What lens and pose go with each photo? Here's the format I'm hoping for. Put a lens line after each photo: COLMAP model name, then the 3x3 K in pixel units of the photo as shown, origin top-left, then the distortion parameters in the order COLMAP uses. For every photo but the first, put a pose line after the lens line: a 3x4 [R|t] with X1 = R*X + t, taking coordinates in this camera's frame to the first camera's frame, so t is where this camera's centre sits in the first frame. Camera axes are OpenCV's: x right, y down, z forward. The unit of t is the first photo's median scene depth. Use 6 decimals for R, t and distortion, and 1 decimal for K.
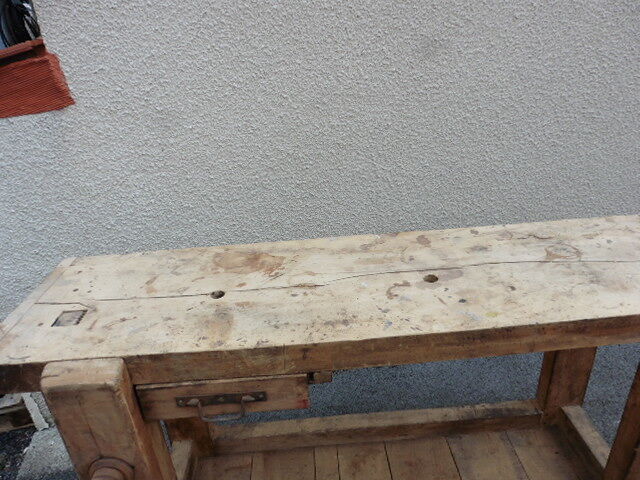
lens RADIAL K [[457.3, 0, 319.0], [0, 457.3, 245.2], [0, 0, 1]] dist [-0.082818, 0.075558]
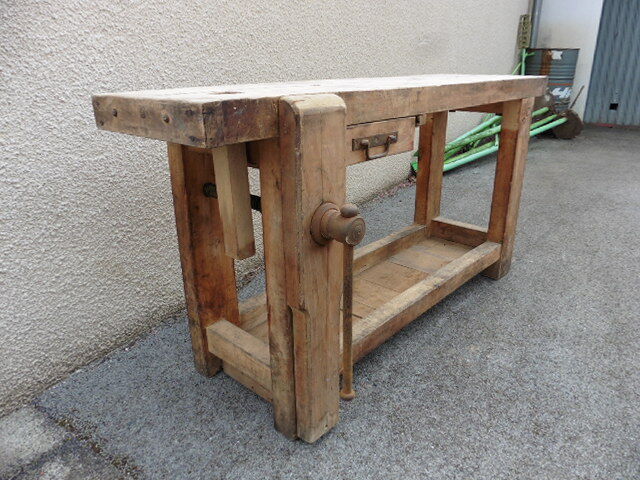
lens RADIAL K [[457.3, 0, 319.0], [0, 457.3, 245.2], [0, 0, 1]] dist [-0.082818, 0.075558]
pose [[0.715259, -0.208574, 0.667009, -0.733151], [0.279452, 0.960159, 0.000576, 0.343564], [-0.640555, 0.185986, 0.745049, 0.152441]]
